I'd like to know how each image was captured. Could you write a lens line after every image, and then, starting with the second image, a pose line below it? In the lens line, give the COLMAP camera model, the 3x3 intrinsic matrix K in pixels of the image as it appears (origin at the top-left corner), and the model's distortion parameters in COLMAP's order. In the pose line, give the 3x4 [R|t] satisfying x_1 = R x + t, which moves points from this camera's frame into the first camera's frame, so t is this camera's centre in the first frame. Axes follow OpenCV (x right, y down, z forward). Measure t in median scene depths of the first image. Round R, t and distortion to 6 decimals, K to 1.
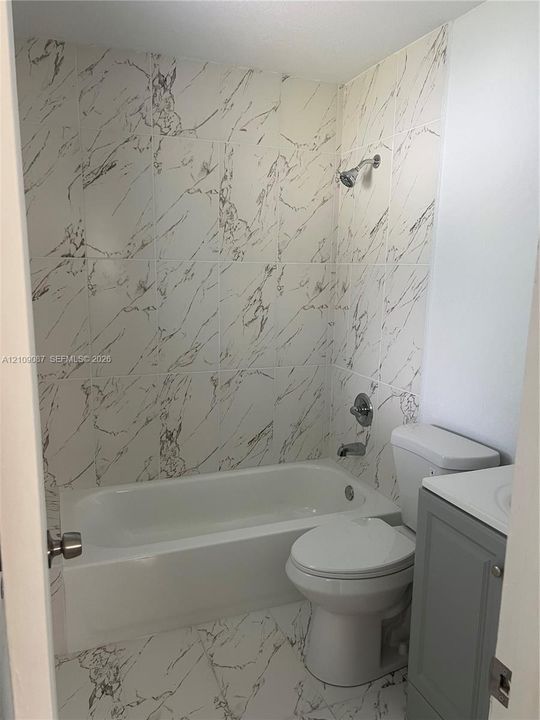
lens RADIAL K [[540.3, 0, 266.8], [0, 540.3, 362.4], [0, 0, 1]] dist [0.058466, -0.061857]
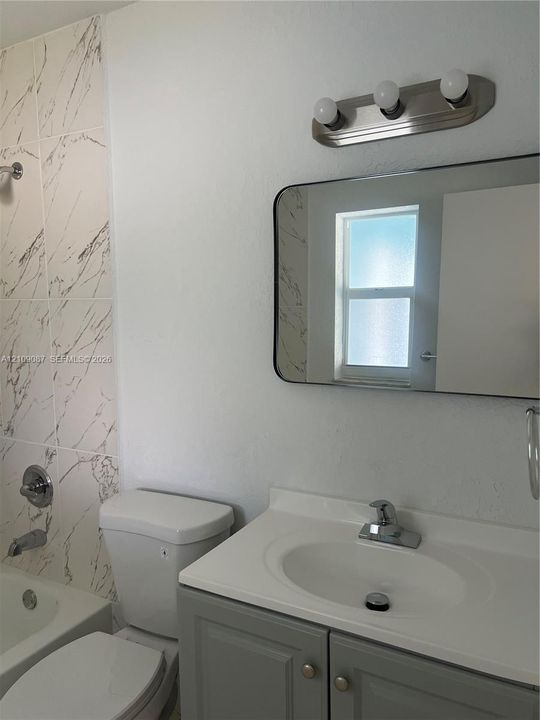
lens RADIAL K [[540.3, 0, 250.8], [0, 540.3, 369.0], [0, 0, 1]] dist [0.058466, -0.061857]
pose [[0.782140, -0.096441, 0.615594, -0.051083], [0.132205, 0.991141, -0.012698, -0.031045], [-0.608916, 0.091317, 0.787961, 0.206067]]
